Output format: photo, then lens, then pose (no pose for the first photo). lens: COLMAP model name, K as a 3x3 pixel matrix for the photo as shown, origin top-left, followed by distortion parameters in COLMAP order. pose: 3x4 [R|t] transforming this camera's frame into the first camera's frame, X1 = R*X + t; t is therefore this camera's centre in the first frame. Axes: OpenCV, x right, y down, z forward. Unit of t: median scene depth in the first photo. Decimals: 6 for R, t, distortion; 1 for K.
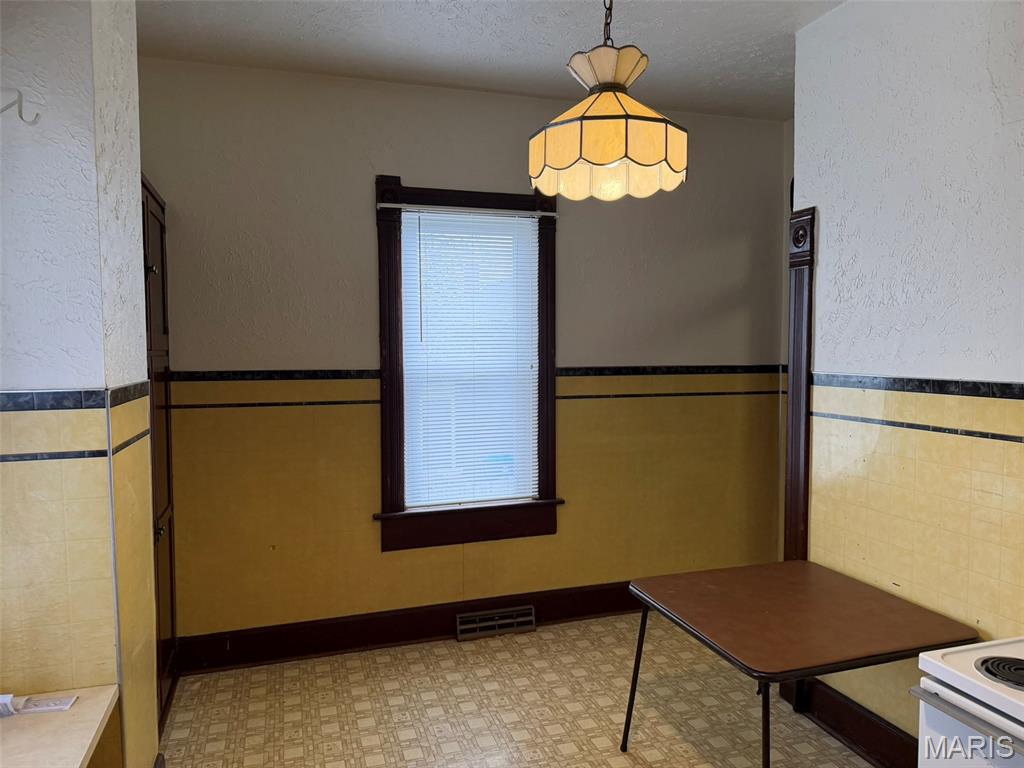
lens RADIAL K [[723.7, 0, 512.0], [0, 723.7, 394.3], [0, 0, 1]] dist [0.130706, -0.214323]
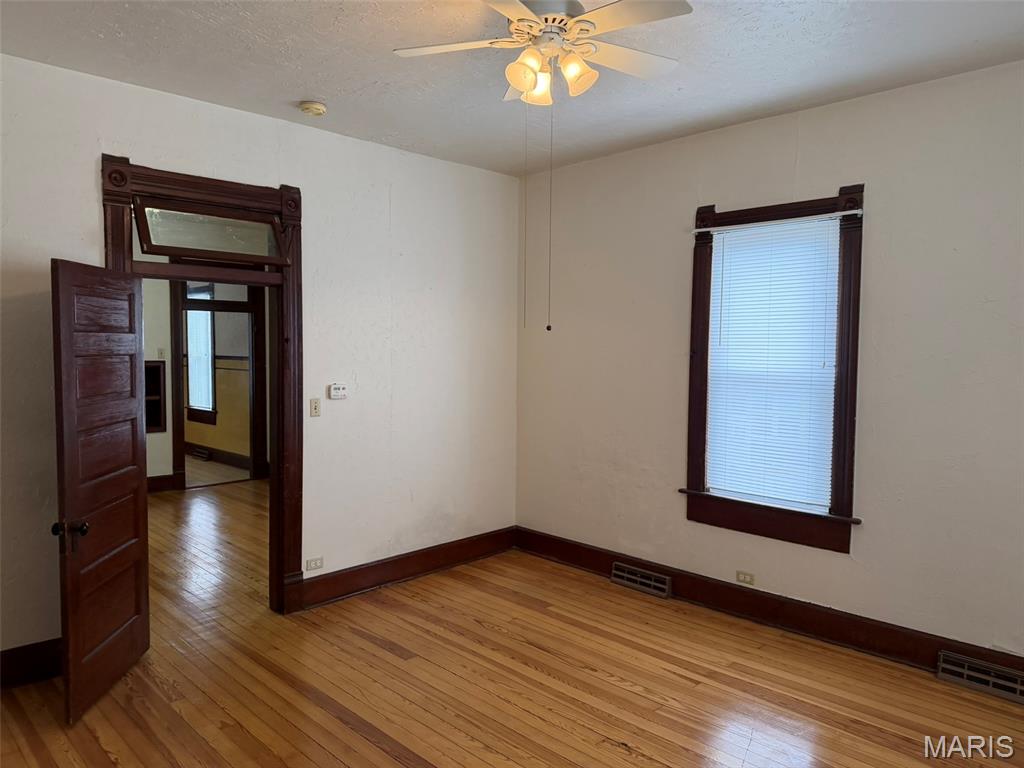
lens RADIAL K [[712.1, 0, 531.3], [0, 712.1, 385.7], [0, 0, 1]] dist [0.045328, -0.108408]
pose [[0.450204, 0.065857, -0.890494, 0.737555], [-0.073006, 0.996652, 0.036798, -0.029131], [0.889936, 0.048445, 0.453505, 0.231037]]
